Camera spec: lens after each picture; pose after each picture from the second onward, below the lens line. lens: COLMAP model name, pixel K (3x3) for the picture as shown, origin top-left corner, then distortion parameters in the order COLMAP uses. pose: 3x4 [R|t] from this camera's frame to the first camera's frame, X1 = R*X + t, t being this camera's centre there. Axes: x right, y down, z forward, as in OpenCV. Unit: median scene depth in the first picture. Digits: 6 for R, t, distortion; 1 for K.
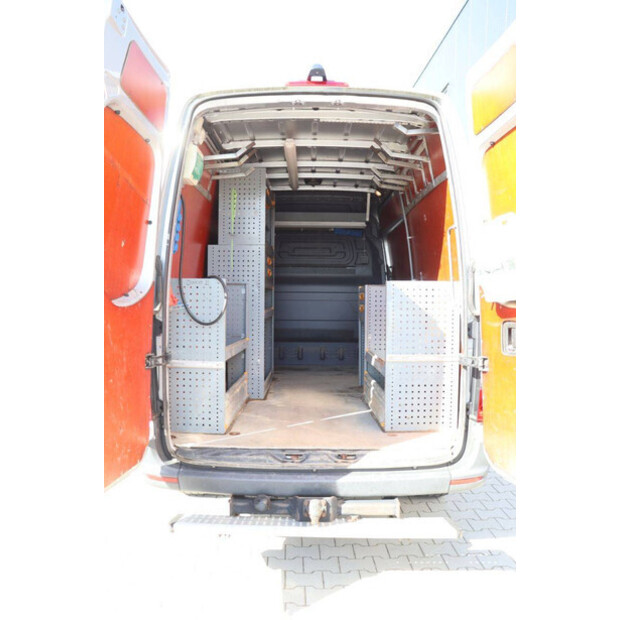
lens RADIAL K [[506.6, 0, 310.0], [0, 506.6, 310.0], [0, 0, 1]] dist [-0.164212, 0.134640]
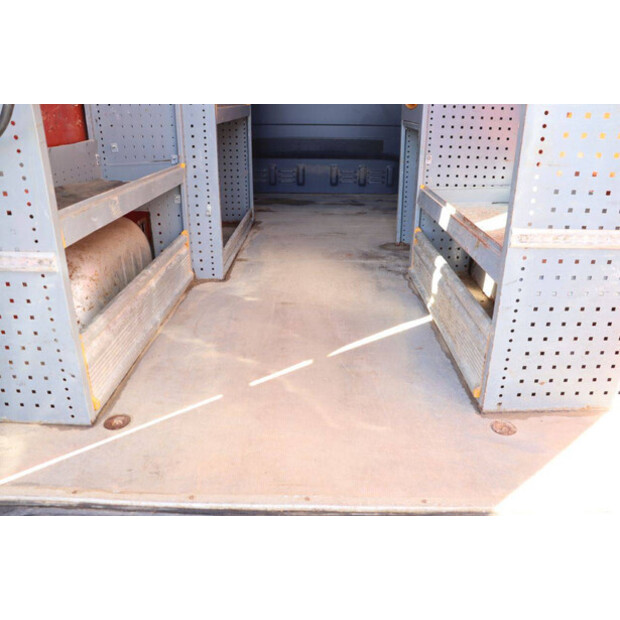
lens RADIAL K [[506.6, 0, 310.0], [0, 506.6, 310.0], [0, 0, 1]] dist [-0.164212, 0.134640]
pose [[0.999794, 0.008905, -0.018239, 0.010412], [-0.001524, 0.928998, 0.370082, 0.009525], [0.020239, -0.369978, 0.928820, 0.503931]]
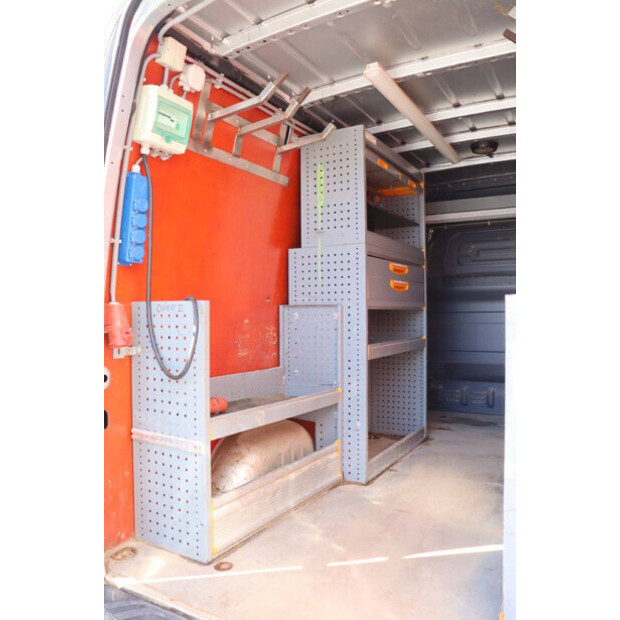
lens RADIAL K [[506.6, 0, 310.0], [0, 506.6, 310.0], [0, 0, 1]] dist [-0.164212, 0.134640]
pose [[0.865957, -0.014936, -0.499895, 0.169603], [-0.000730, 0.999515, -0.031130, -0.024818], [0.500117, 0.027322, 0.865527, 0.420267]]
